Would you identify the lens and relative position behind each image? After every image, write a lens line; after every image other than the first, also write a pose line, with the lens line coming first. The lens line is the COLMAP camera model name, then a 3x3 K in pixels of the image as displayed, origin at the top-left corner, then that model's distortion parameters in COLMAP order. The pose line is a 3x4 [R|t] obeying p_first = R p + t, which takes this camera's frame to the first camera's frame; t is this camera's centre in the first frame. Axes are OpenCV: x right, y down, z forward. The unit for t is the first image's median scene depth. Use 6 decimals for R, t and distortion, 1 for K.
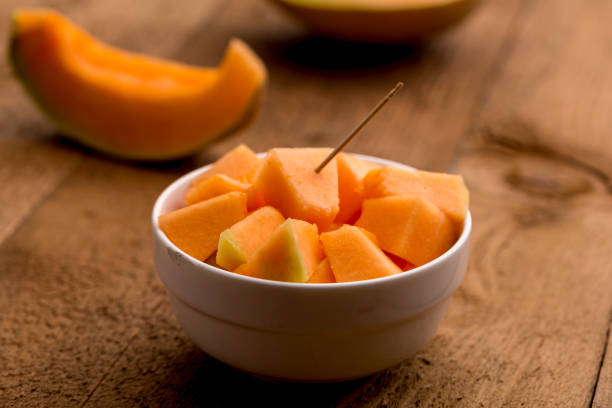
lens RADIAL K [[2409.3, 0, 293.8], [0, 2409.3, 181.8], [0, 0, 1]] dist [0.027697, 0.000000]
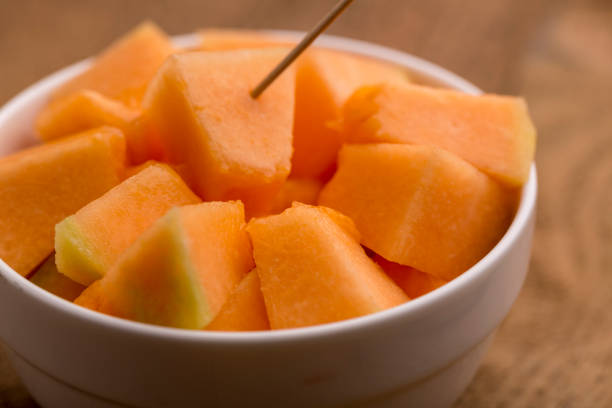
lens RADIAL K [[2409.3, 0, 308.8], [0, 2409.3, 204.9], [0, 0, 1]] dist [0.027697, 0.000000]
pose [[0.996274, 0.020231, -0.083843, 0.068235], [-0.007153, 0.988134, 0.153431, -0.063607], [0.085952, -0.152259, 0.984596, 0.457830]]
